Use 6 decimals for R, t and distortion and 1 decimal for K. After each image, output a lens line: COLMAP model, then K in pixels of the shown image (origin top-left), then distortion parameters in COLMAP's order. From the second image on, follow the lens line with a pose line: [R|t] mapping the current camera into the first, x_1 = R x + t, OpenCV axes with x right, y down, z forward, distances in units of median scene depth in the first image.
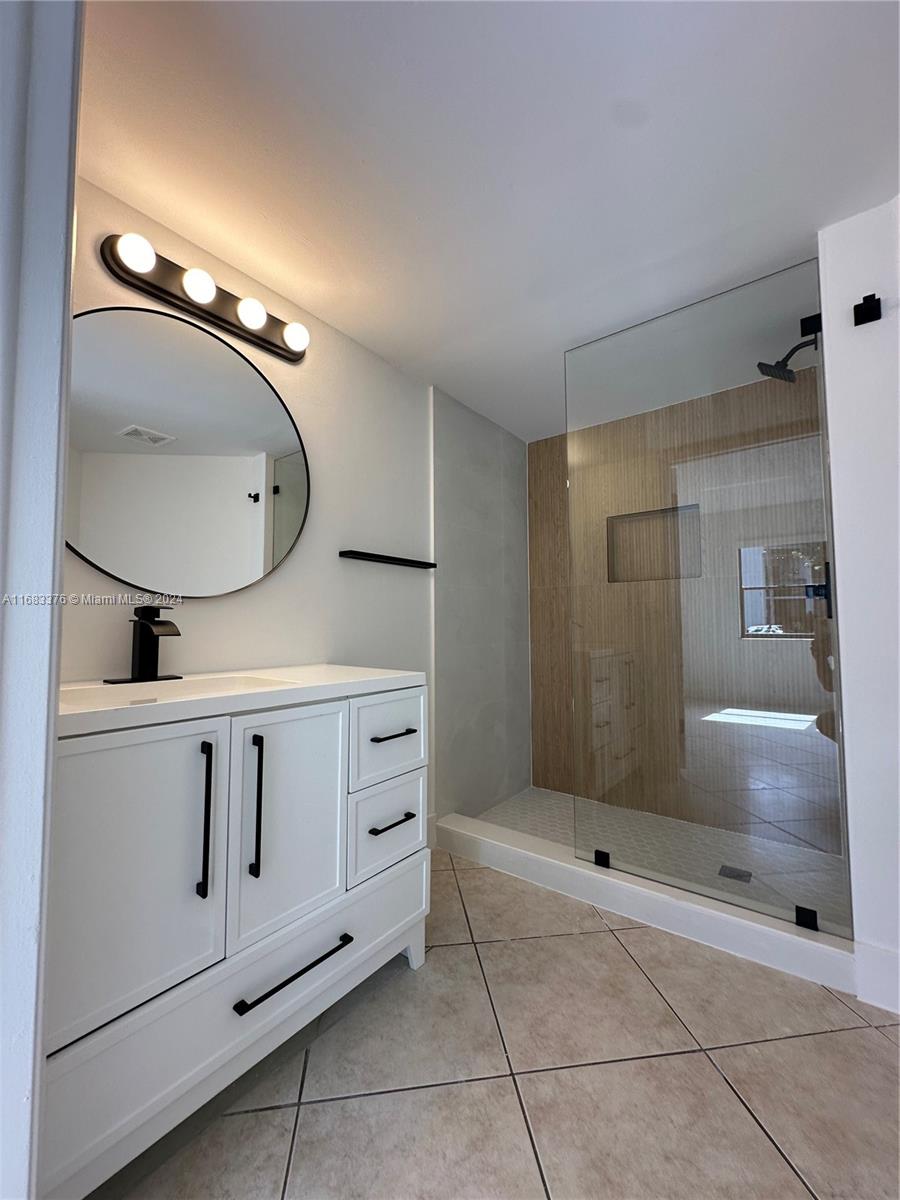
lens RADIAL K [[481.9, 0, 450.0], [0, 481.9, 600.0], [0, 0, 1]] dist [-0.000424, 0.000125]
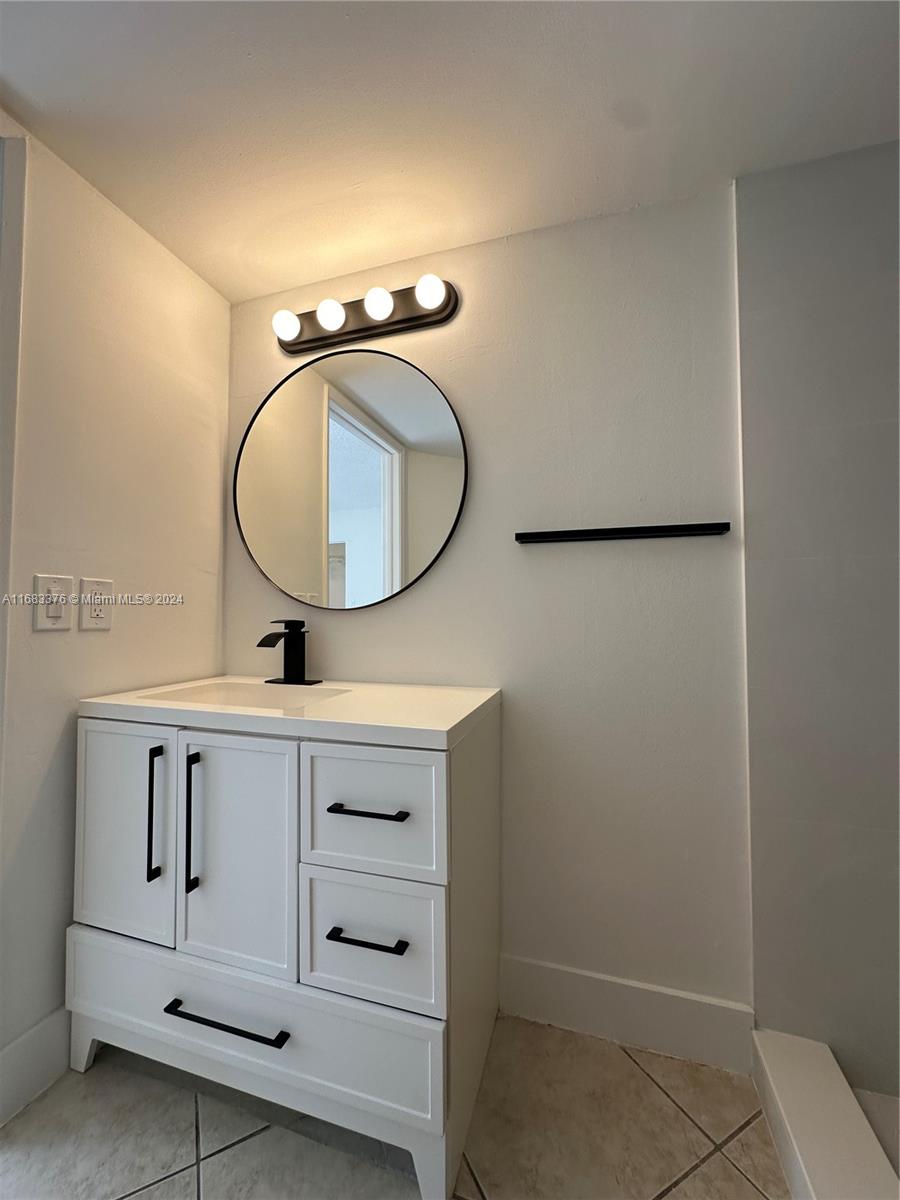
lens RADIAL K [[481.9, 0, 450.0], [0, 481.9, 600.0], [0, 0, 1]] dist [-0.000424, 0.000125]
pose [[0.346829, -0.025095, -0.937593, 0.590114], [0.048820, 0.998770, -0.008673, -0.006323], [0.936657, -0.042765, 0.347627, 0.918277]]
